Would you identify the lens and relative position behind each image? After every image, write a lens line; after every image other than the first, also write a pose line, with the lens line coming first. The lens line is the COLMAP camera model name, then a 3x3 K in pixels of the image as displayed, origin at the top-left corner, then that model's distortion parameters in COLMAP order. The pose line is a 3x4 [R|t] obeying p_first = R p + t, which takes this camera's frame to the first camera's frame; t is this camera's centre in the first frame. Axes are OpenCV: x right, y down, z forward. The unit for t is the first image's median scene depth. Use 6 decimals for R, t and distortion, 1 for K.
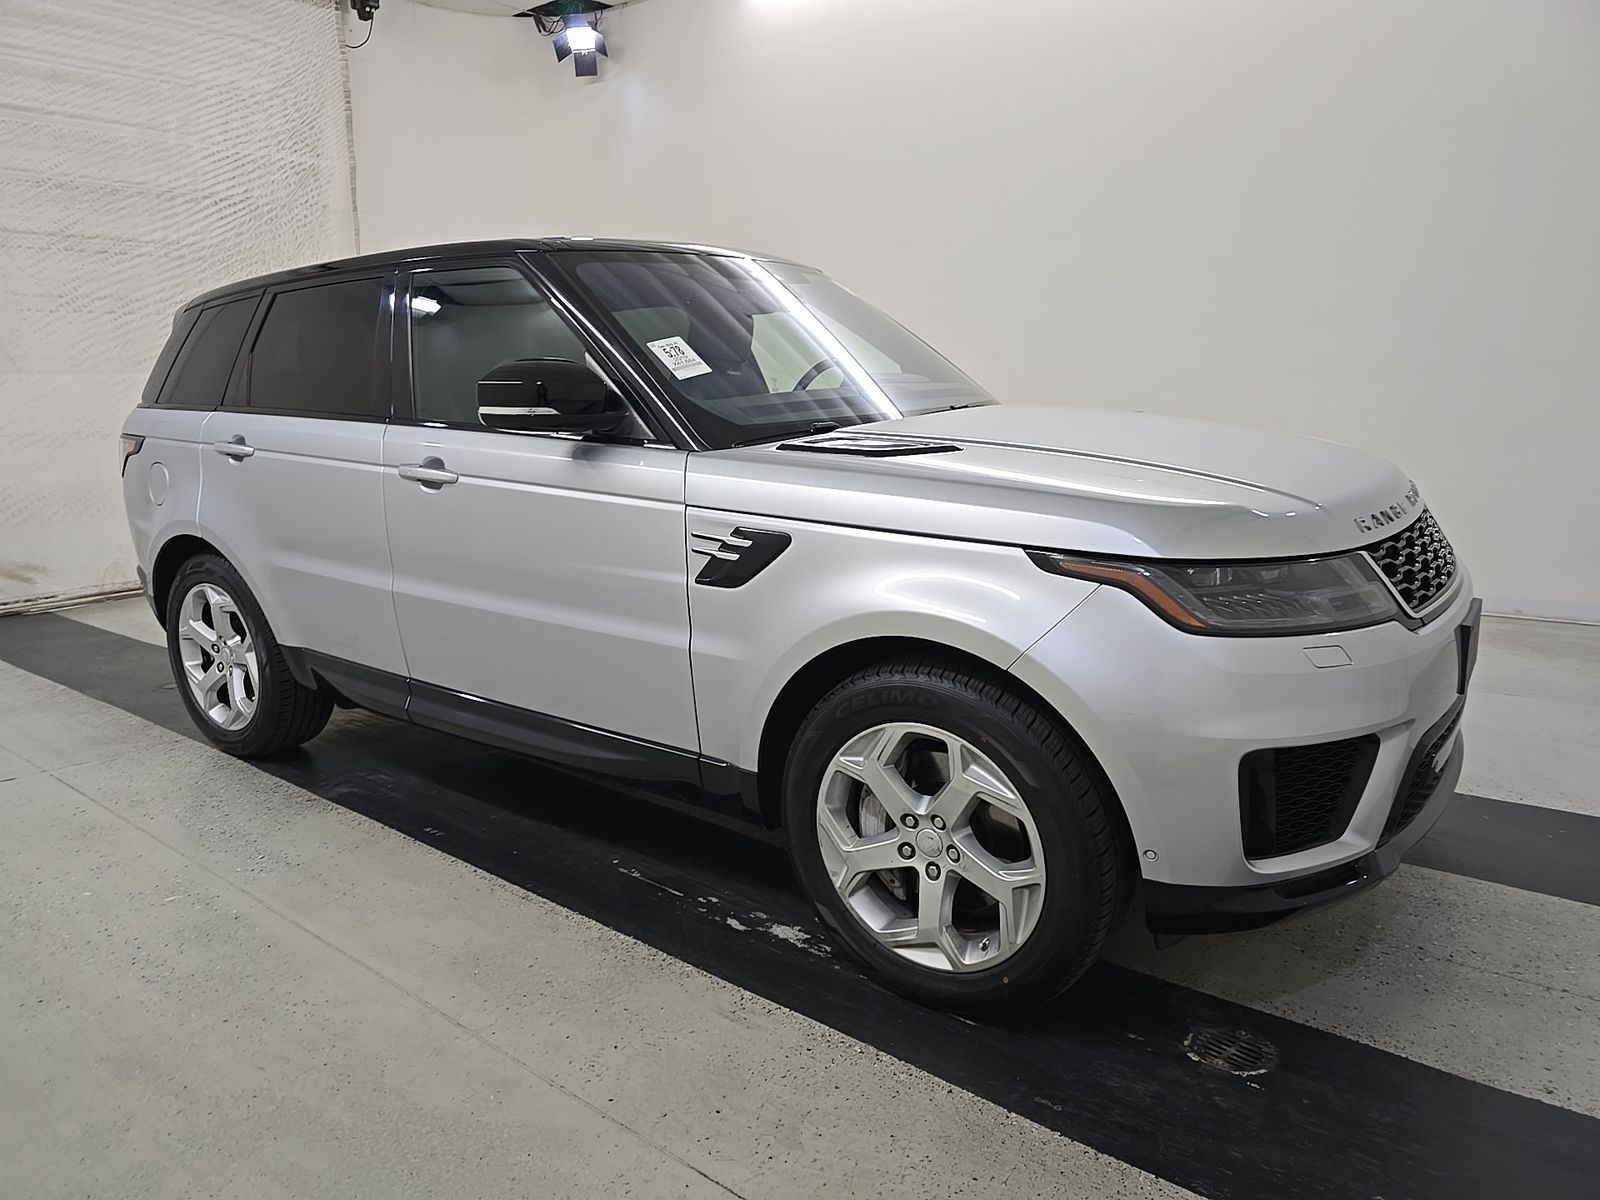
lens RADIAL K [[1068.9, 0, 795.6], [0, 1068.9, 603.9], [0, 0, 1]] dist [0.035040, -0.026596]
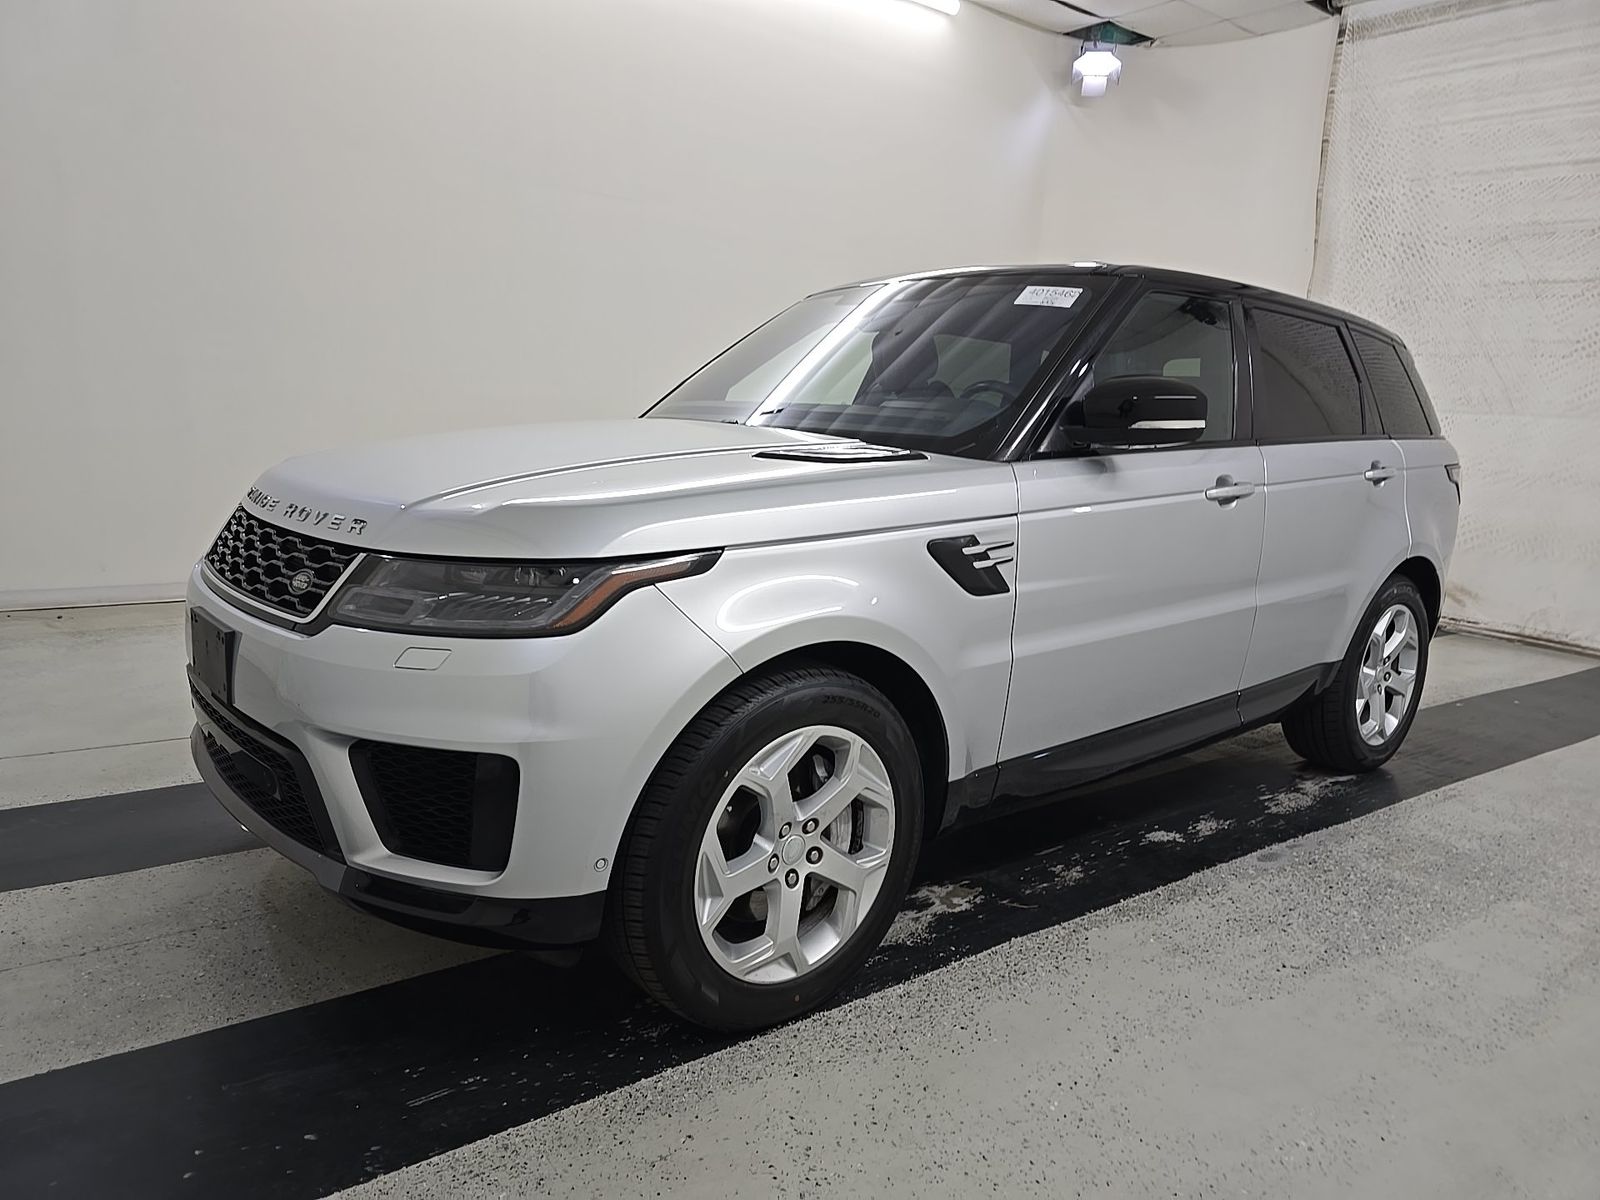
lens RADIAL K [[1068.9, 0, 807.0], [0, 1068.9, 594.2], [0, 0, 1]] dist [0.035040, -0.026596]
pose [[-0.232024, 0.184790, -0.954996, 0.478003], [-0.251192, 0.937105, 0.242357, -0.126259], [0.939717, 0.296120, -0.171013, 0.559414]]
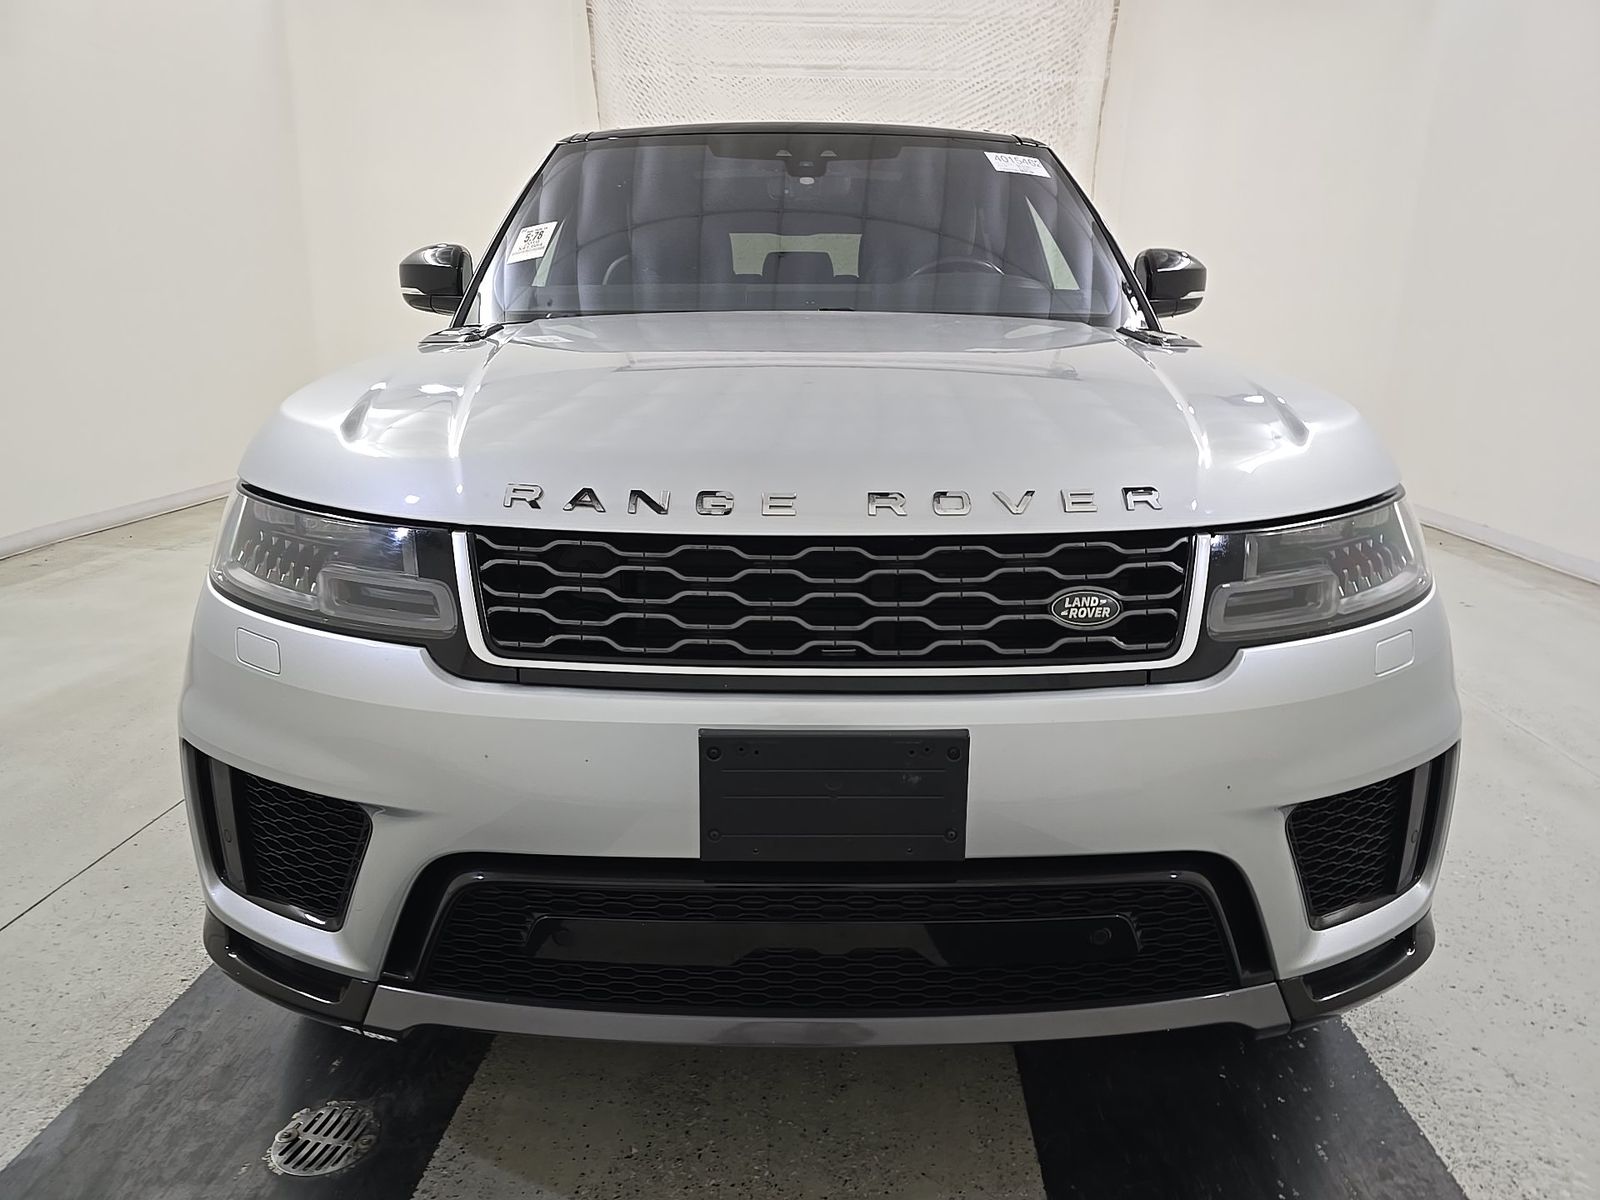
lens RADIAL K [[1068.9, 0, 795.3], [0, 1068.9, 605.2], [0, 0, 1]] dist [0.035040, -0.026596]
pose [[0.595218, 0.241917, -0.766284, 0.333324], [-0.198960, 0.968282, 0.151143, -0.040525], [0.778544, 0.062497, 0.624471, 0.230800]]
